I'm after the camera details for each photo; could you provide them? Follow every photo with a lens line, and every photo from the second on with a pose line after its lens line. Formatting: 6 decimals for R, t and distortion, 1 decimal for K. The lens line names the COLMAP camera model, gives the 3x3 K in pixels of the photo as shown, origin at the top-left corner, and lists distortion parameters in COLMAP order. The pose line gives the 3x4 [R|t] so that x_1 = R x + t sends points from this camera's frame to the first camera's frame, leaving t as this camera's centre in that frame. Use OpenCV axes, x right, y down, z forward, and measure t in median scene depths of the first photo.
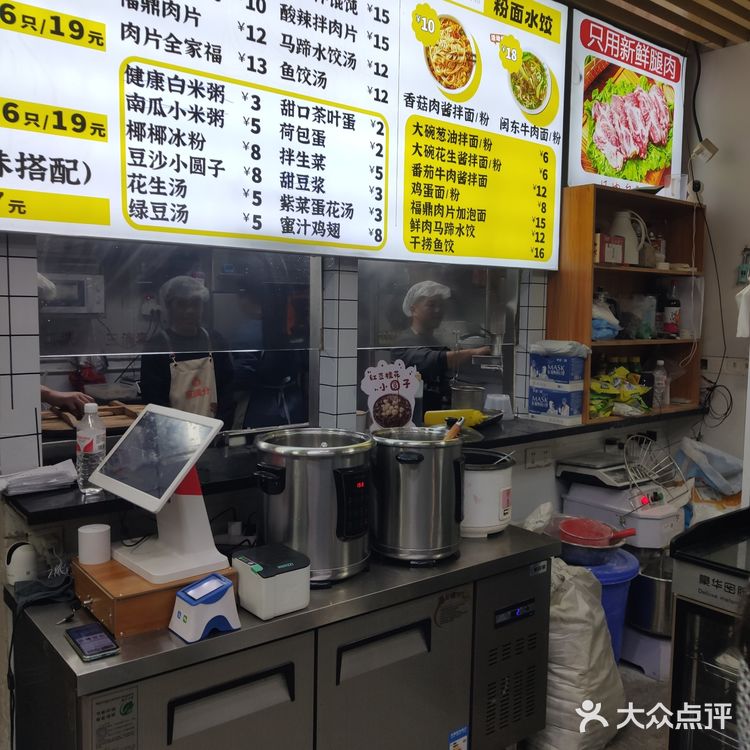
lens RADIAL K [[754.4, 0, 373.6], [0, 754.4, 373.9], [0, 0, 1]] dist [-0.012433, 0.000000]
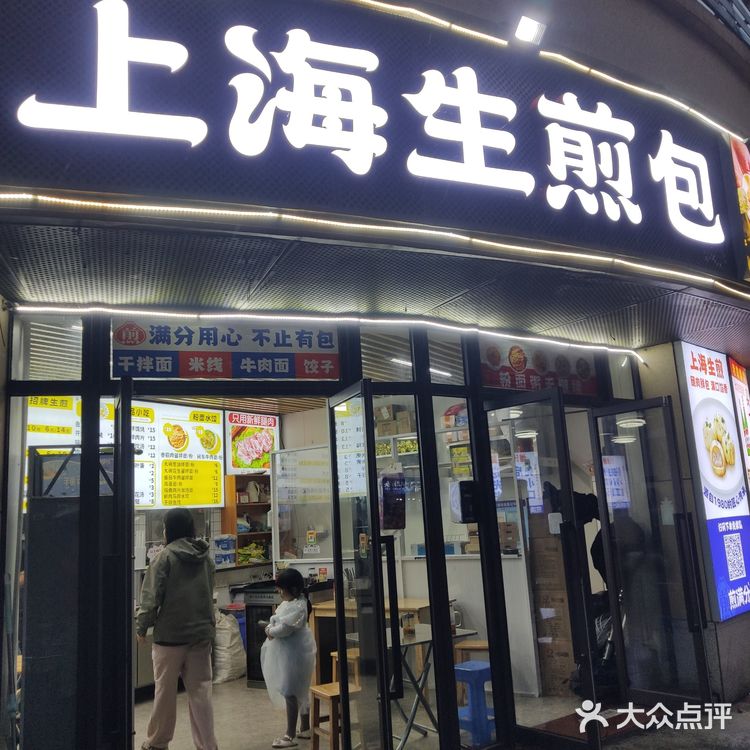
lens RADIAL K [[754.4, 0, 378.5], [0, 754.4, 372.9], [0, 0, 1]] dist [-0.012433, 0.000000]
pose [[0.953371, -0.012515, 0.301542, -0.038367], [0.094359, 0.961411, -0.258427, 0.199727], [-0.286672, 0.274830, 0.917762, -2.375765]]
